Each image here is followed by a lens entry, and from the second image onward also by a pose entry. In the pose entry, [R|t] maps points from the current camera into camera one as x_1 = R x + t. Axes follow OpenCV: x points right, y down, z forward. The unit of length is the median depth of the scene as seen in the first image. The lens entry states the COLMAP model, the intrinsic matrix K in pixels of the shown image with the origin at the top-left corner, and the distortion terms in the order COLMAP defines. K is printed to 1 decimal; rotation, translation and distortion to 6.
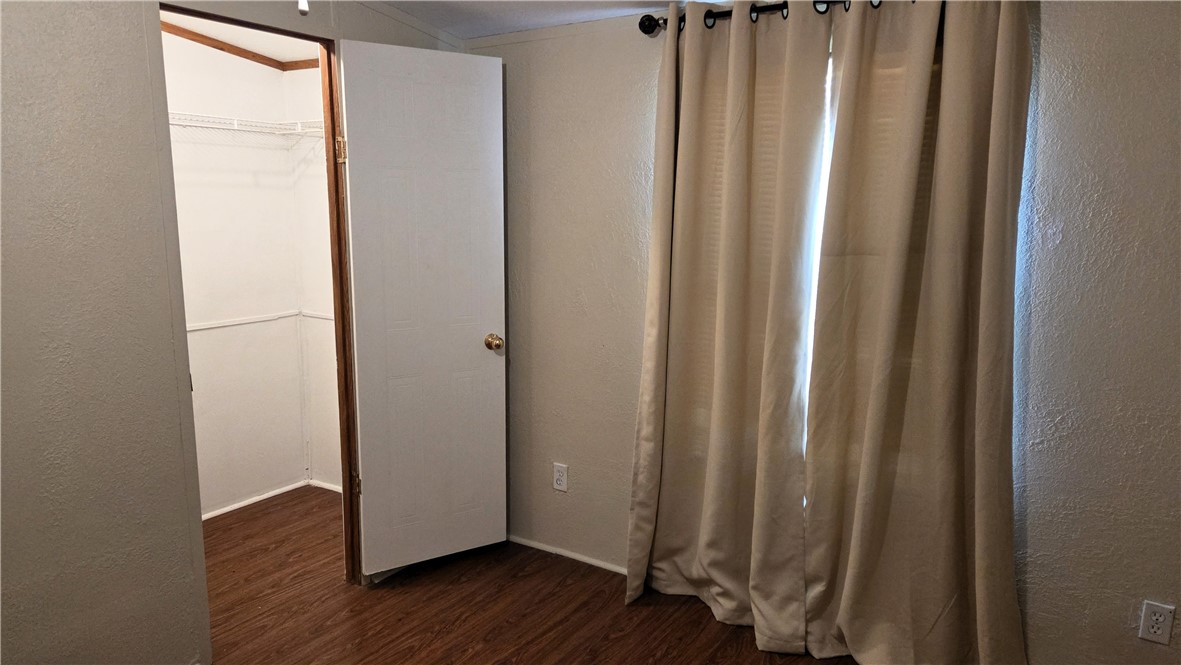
lens RADIAL K [[766.4, 0, 588.8], [0, 766.4, 332.1], [0, 0, 1]] dist [0.009076, -0.002737]
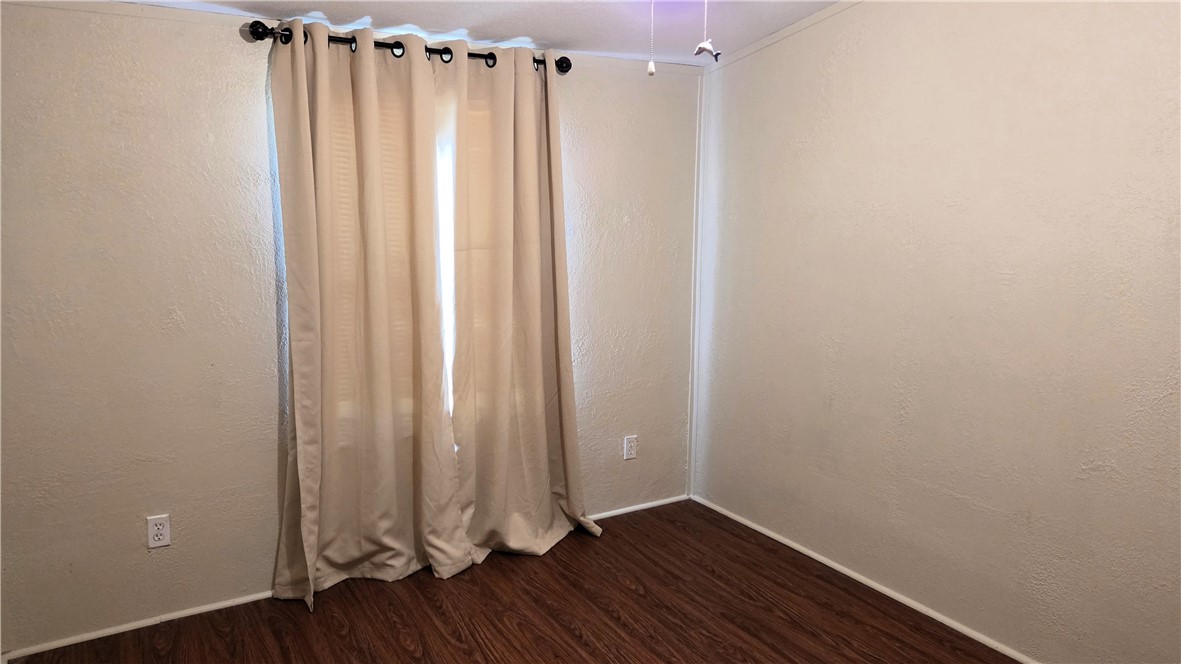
lens RADIAL K [[712.6, 0, 590.9], [0, 712.6, 334.4], [0, 0, 1]] dist [-0.004064, 0.000378]
pose [[0.464669, -0.138549, 0.874578, -0.578027], [0.155476, 0.985105, 0.073453, -0.011689], [-0.871728, 0.101844, 0.479289, 0.218251]]
